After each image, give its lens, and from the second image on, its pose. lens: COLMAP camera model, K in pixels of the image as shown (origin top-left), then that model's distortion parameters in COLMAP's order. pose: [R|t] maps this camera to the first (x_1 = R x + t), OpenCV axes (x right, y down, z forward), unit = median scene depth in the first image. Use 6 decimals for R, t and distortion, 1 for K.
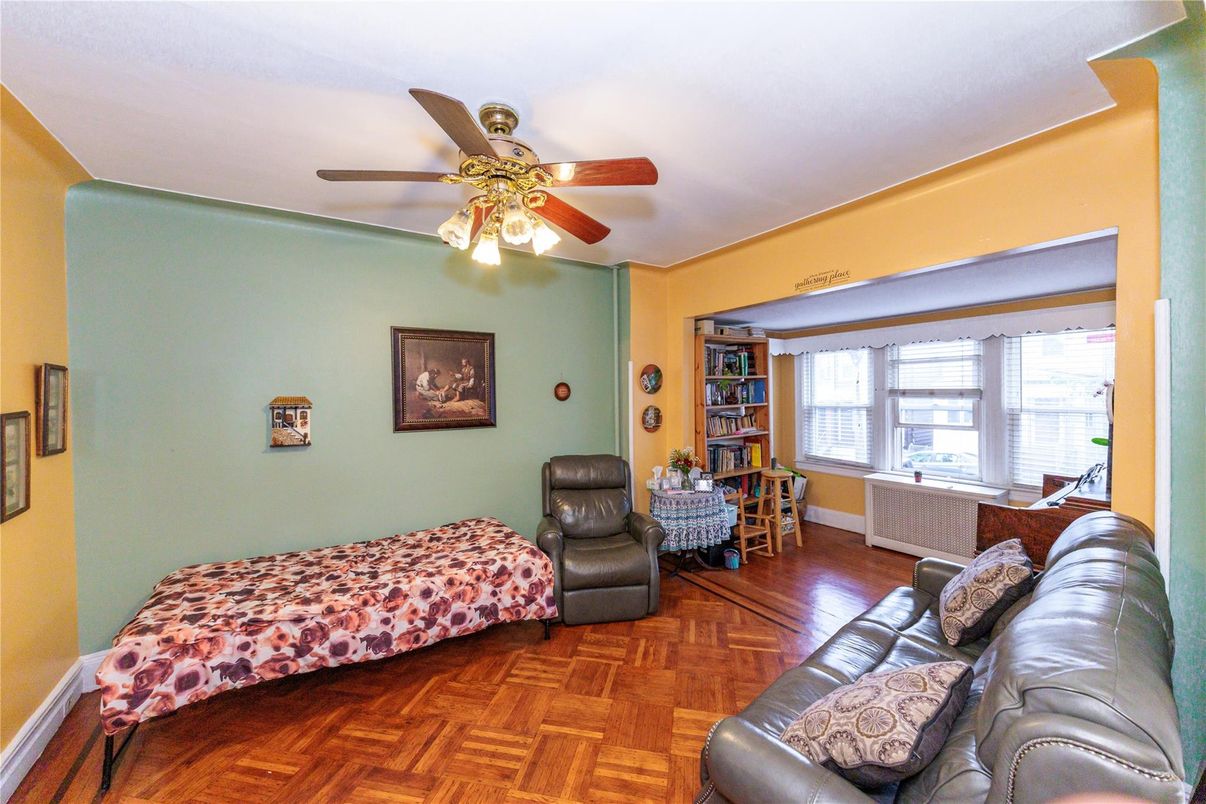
lens RADIAL K [[455.7, 0, 599.8], [0, 455.7, 399.3], [0, 0, 1]] dist [0.025505, -0.017925]
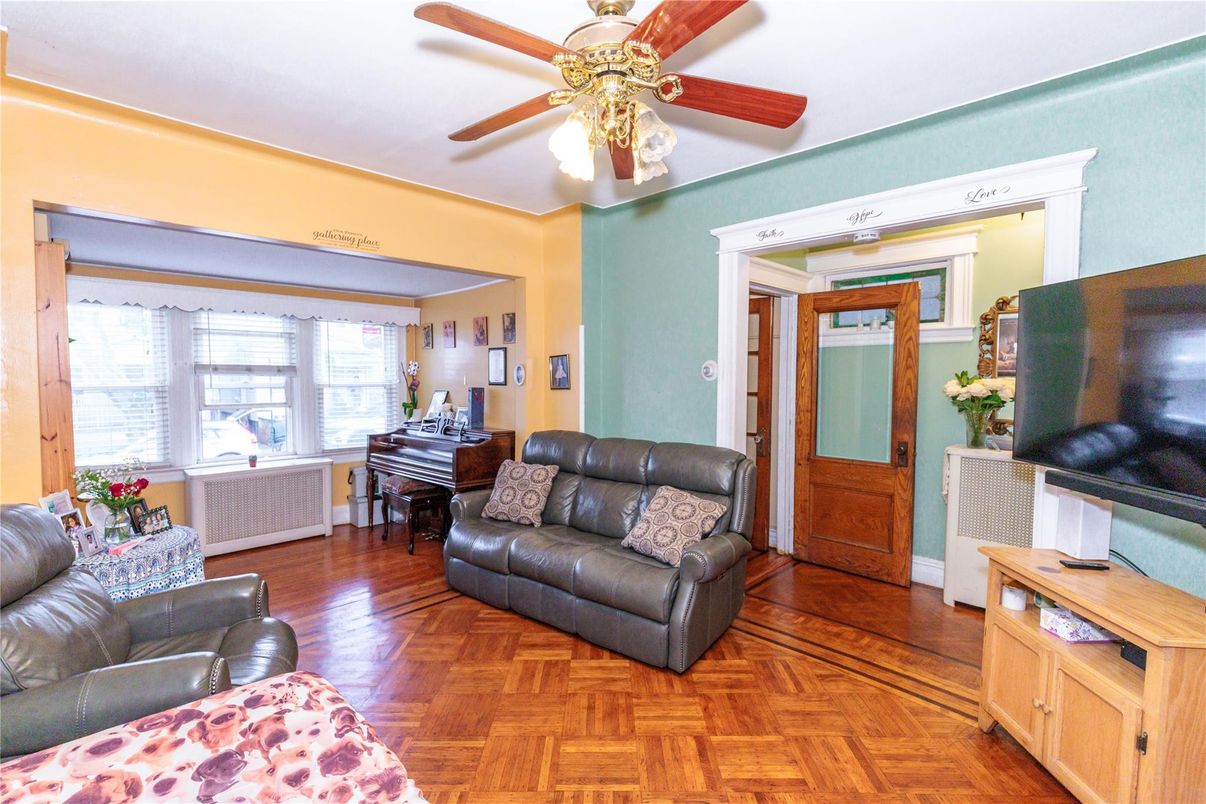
lens RADIAL K [[554.6, 0, 604.4], [0, 554.6, 398.5], [0, 0, 1]] dist [-0.000113, -0.000207]
pose [[-0.207919, -0.028584, 0.977728, -0.529015], [0.013490, 0.999394, 0.032086, 0.019426], [-0.978053, 0.019861, -0.207407, 0.554906]]
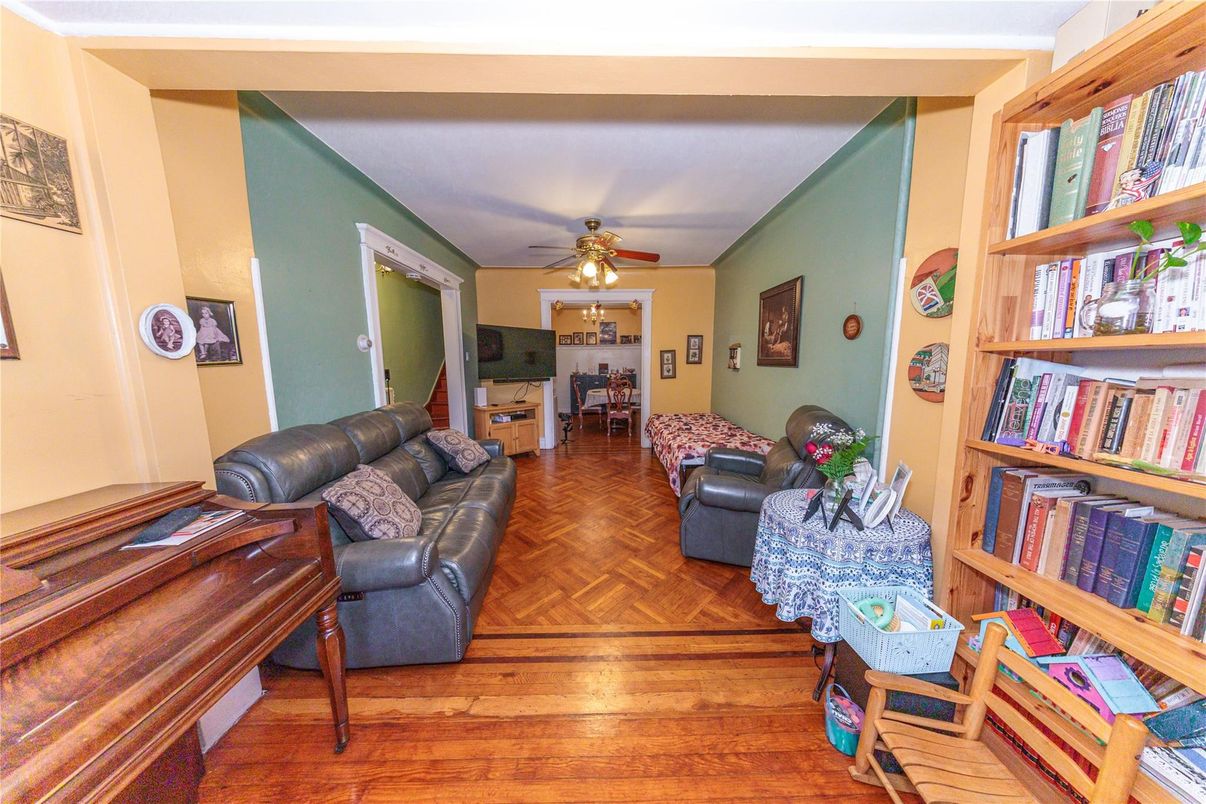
lens RADIAL K [[346.8, 0, 608.1], [0, 346.8, 401.4], [0, 0, 1]] dist [-0.000761, -0.000708]
pose [[-0.535038, 0.118328, -0.836500, 0.611199], [0.002278, 0.990341, 0.138633, 0.023055], [0.844825, 0.072269, -0.530140, 0.942159]]
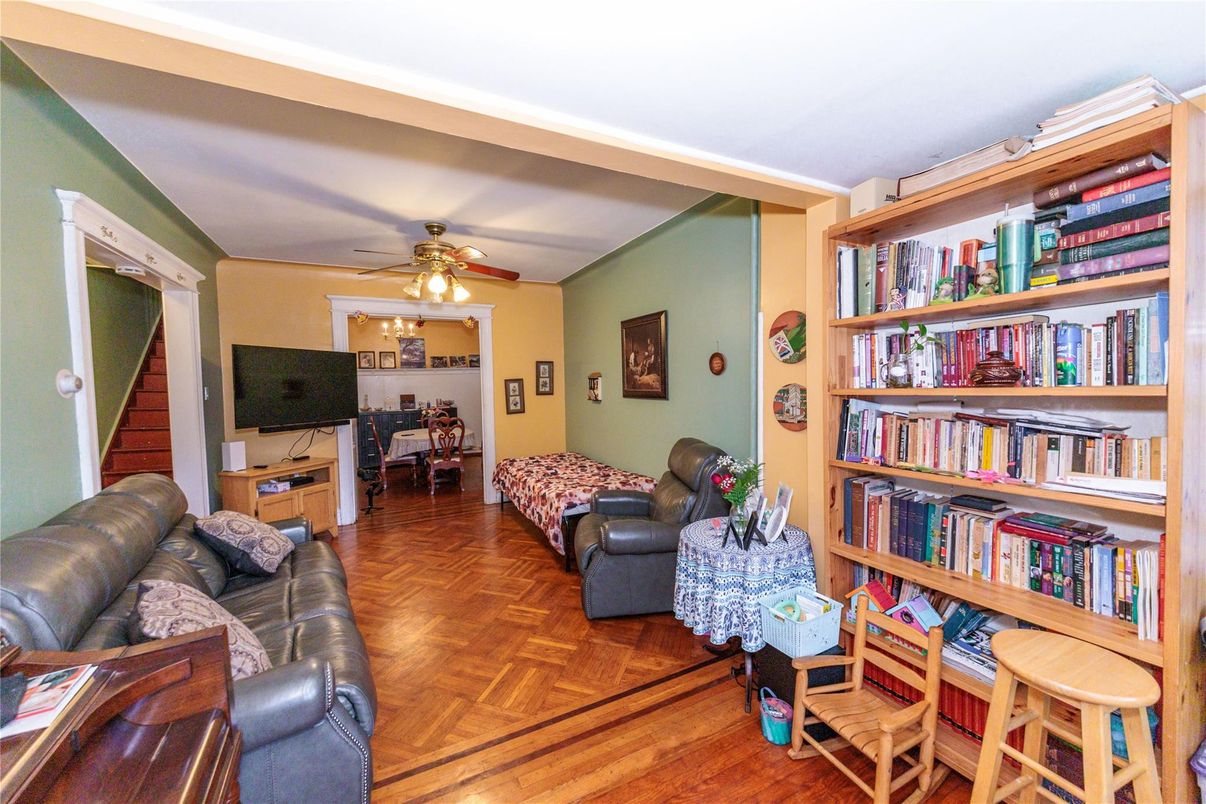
lens RADIAL K [[455.7, 0, 599.8], [0, 455.7, 399.3], [0, 0, 1]] dist [0.025505, -0.017925]
pose [[-0.117788, 0.057333, -0.991382, 0.734575], [0.008480, 0.998354, 0.056729, -0.001424], [0.993003, -0.001725, -0.118080, 0.858904]]
